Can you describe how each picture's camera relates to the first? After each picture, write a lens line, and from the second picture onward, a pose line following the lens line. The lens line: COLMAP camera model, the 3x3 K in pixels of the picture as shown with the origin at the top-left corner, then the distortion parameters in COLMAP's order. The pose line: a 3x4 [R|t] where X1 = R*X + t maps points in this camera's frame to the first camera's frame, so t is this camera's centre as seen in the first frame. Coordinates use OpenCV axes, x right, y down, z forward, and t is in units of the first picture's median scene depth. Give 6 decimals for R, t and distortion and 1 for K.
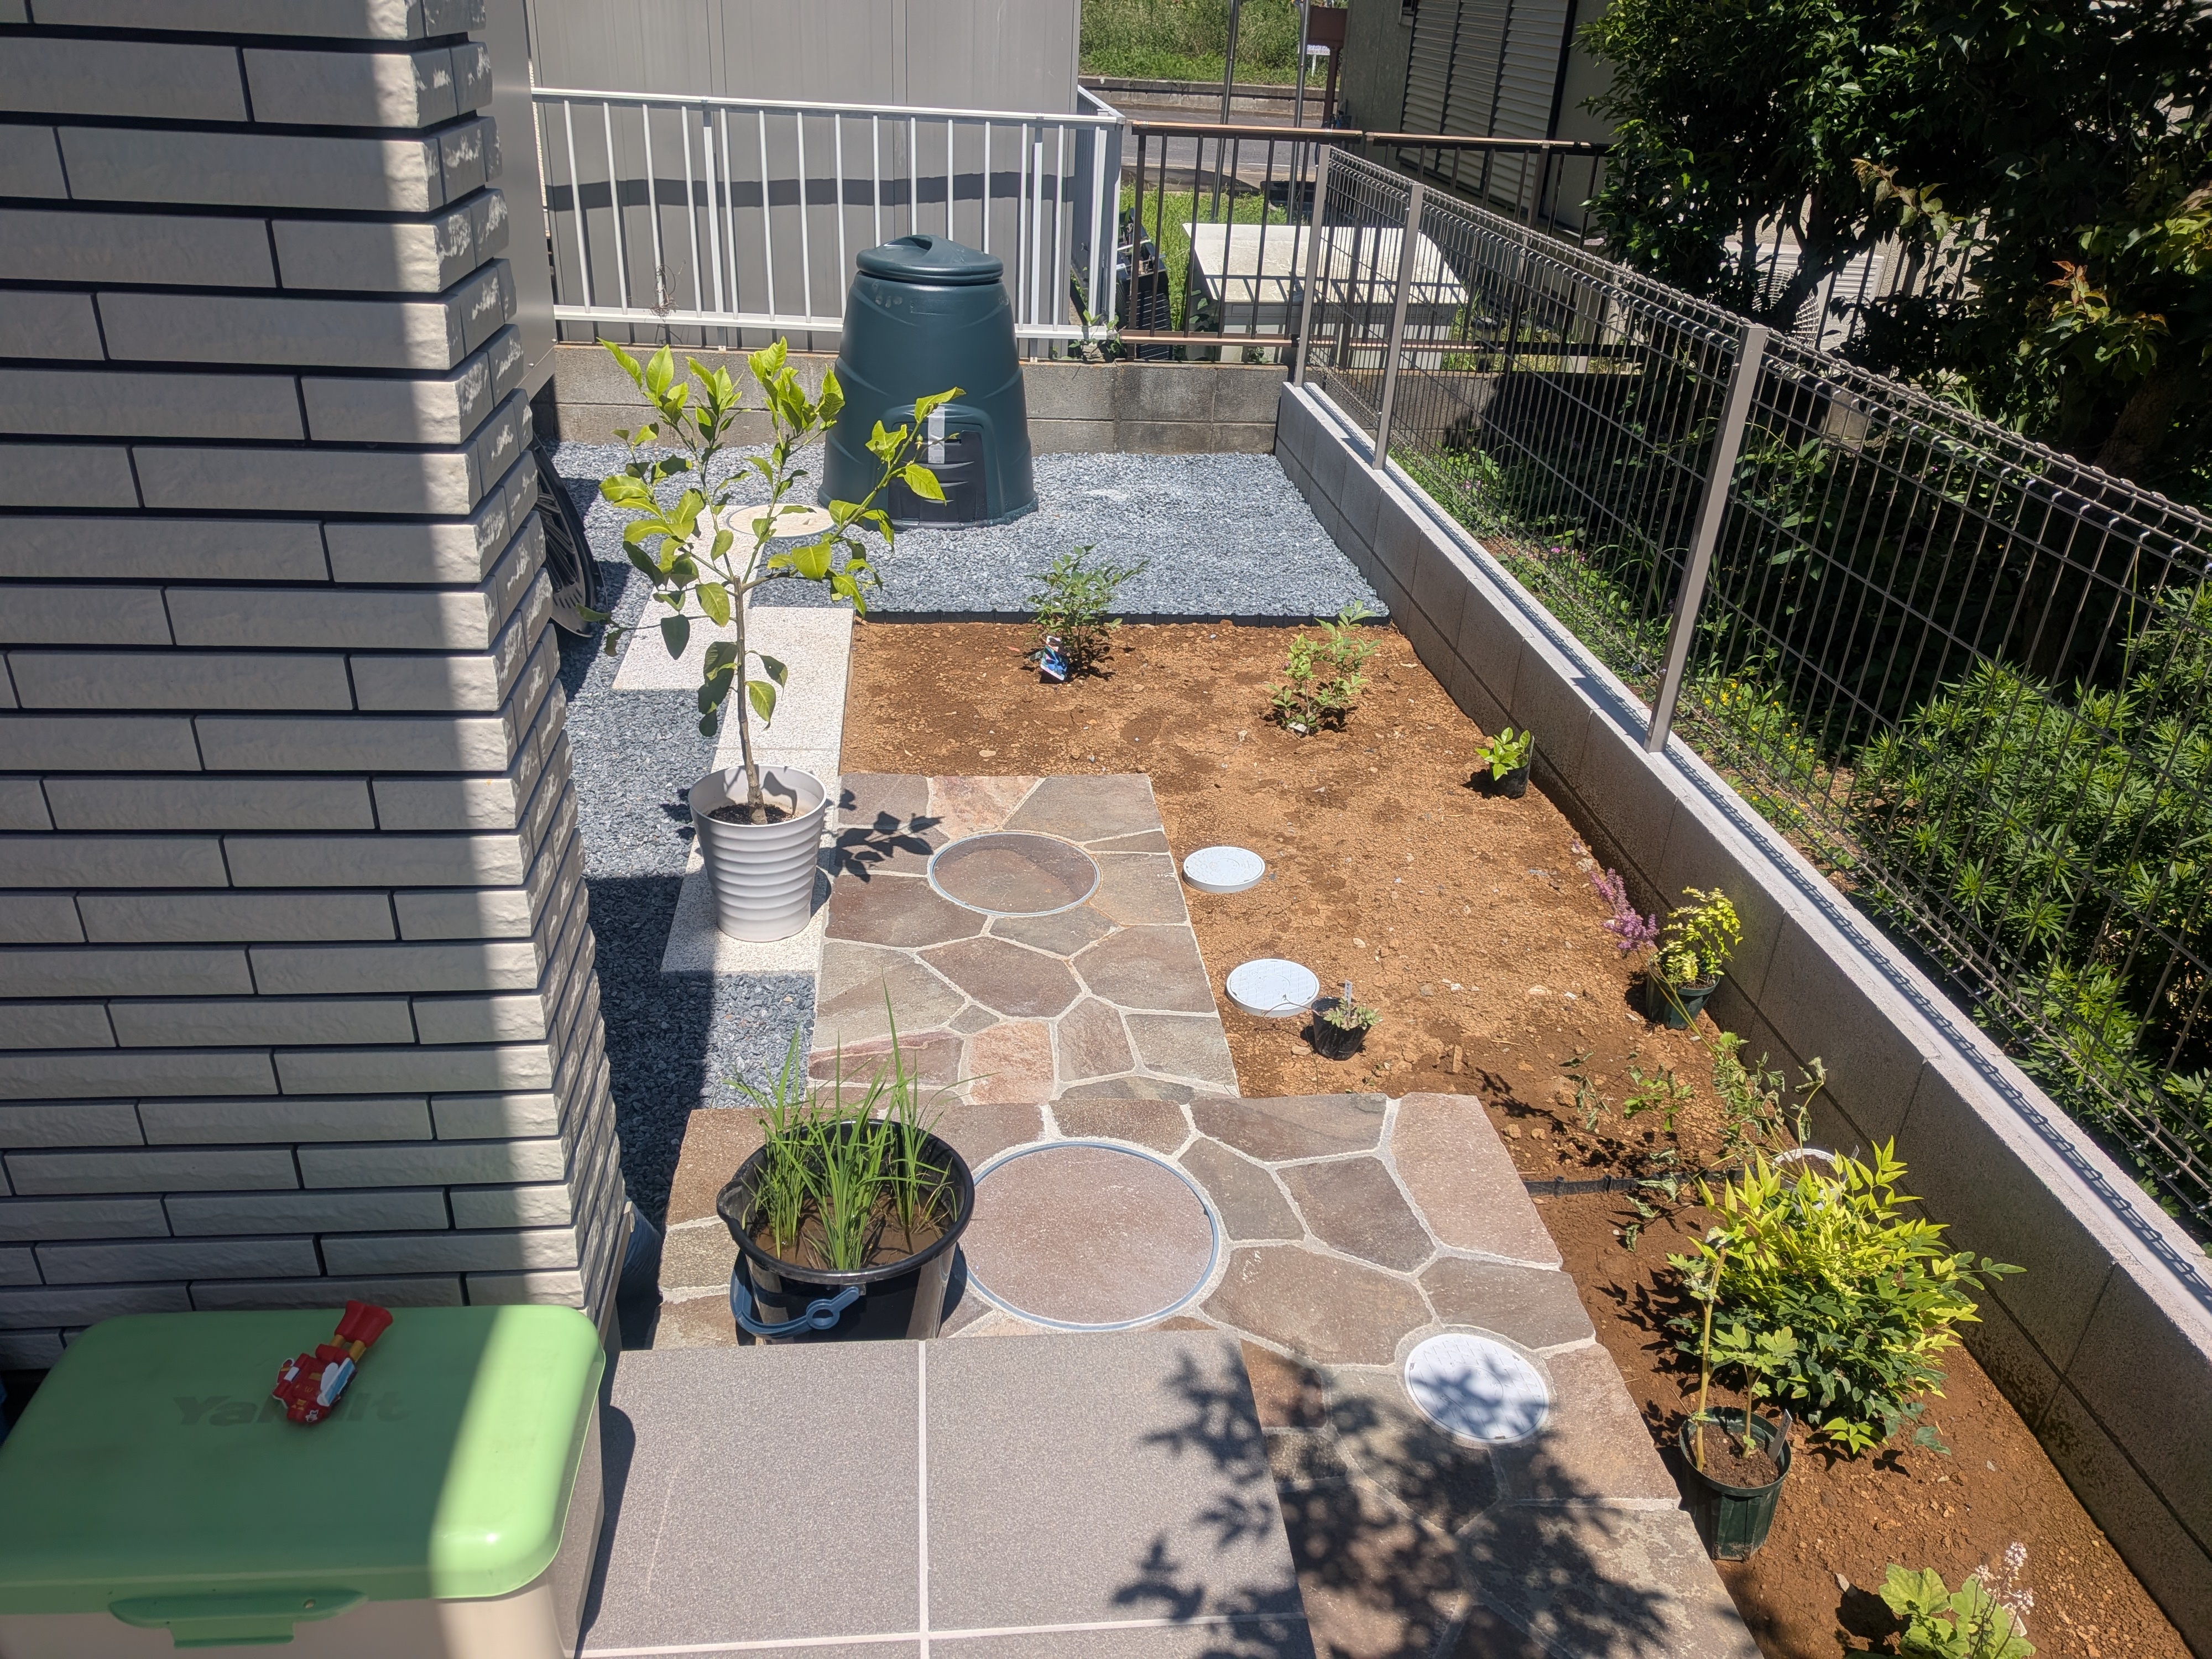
lens RADIAL K [[1586.7, 0, 1115.1], [0, 1586.7, 847.6], [0, 0, 1]] dist [0.078894, -0.123223]
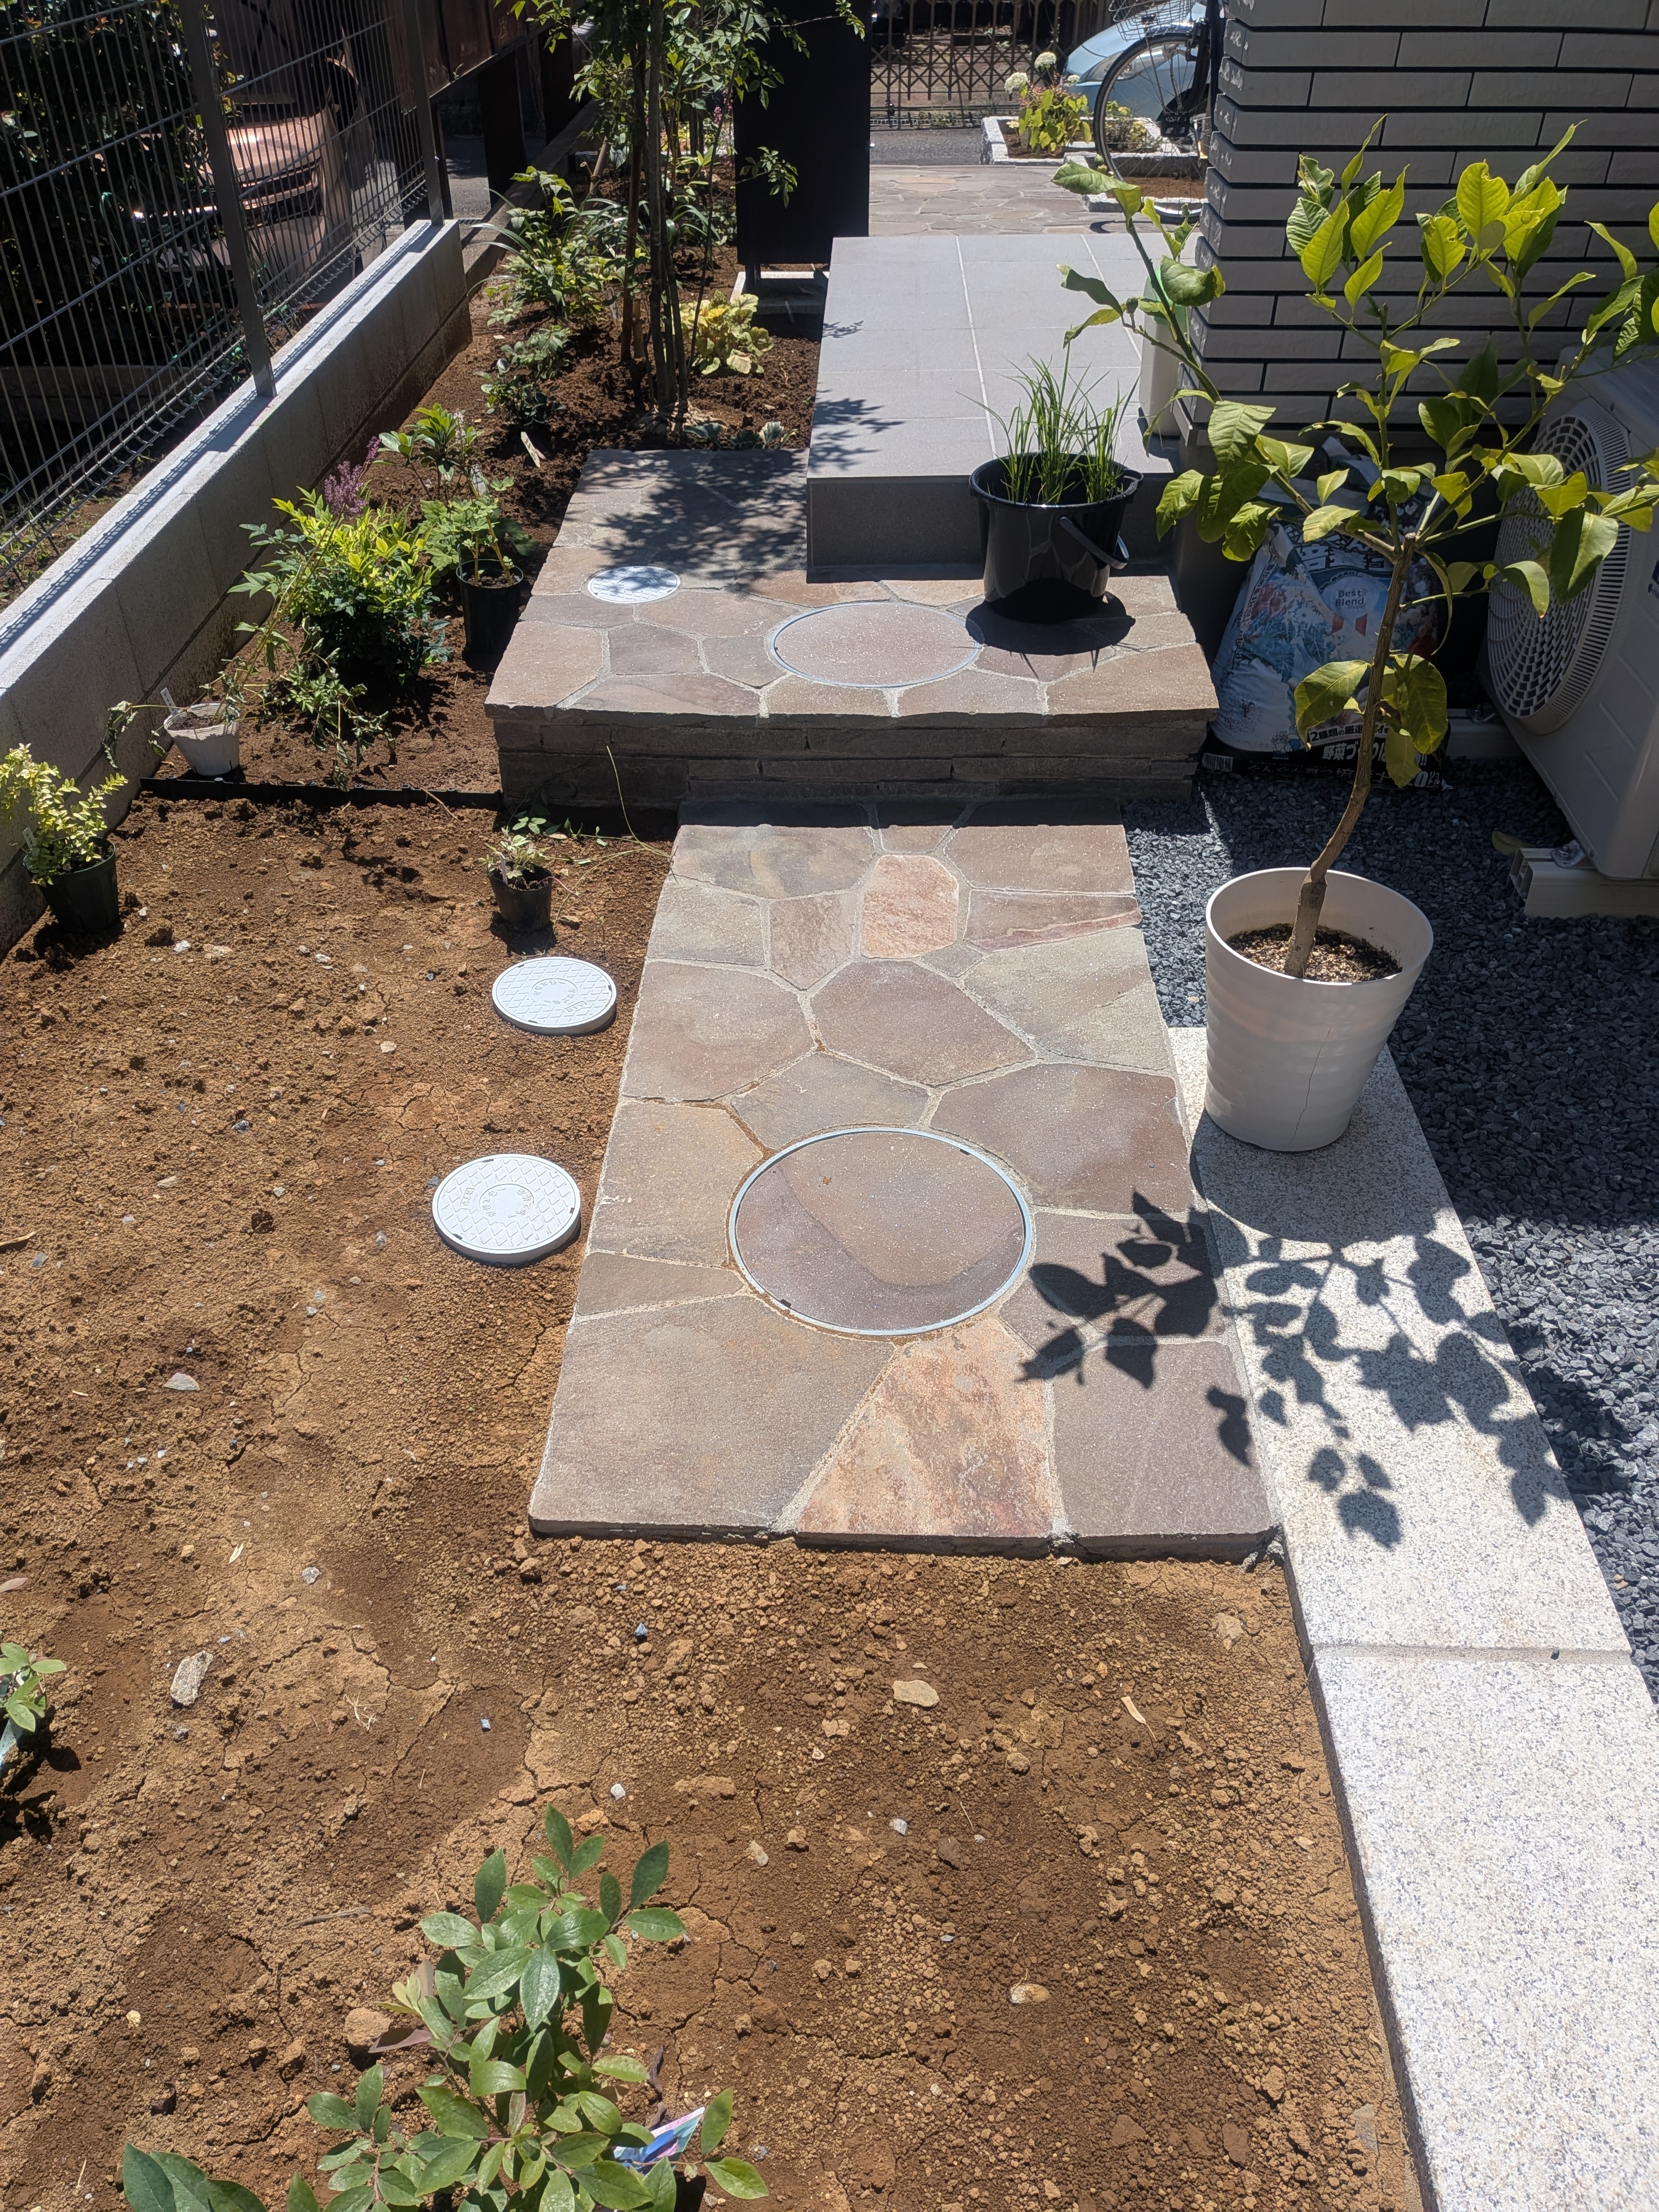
lens RADIAL K [[1535.3, 0, 810.1], [0, 1535.3, 1107.5], [0, 0, 1]] dist [0.055596, -0.074276]
pose [[-0.987229, -0.139898, 0.076212, -0.071934], [0.019180, 0.370536, 0.928620, -0.487808], [-0.158152, 0.918222, -0.363120, 1.124230]]
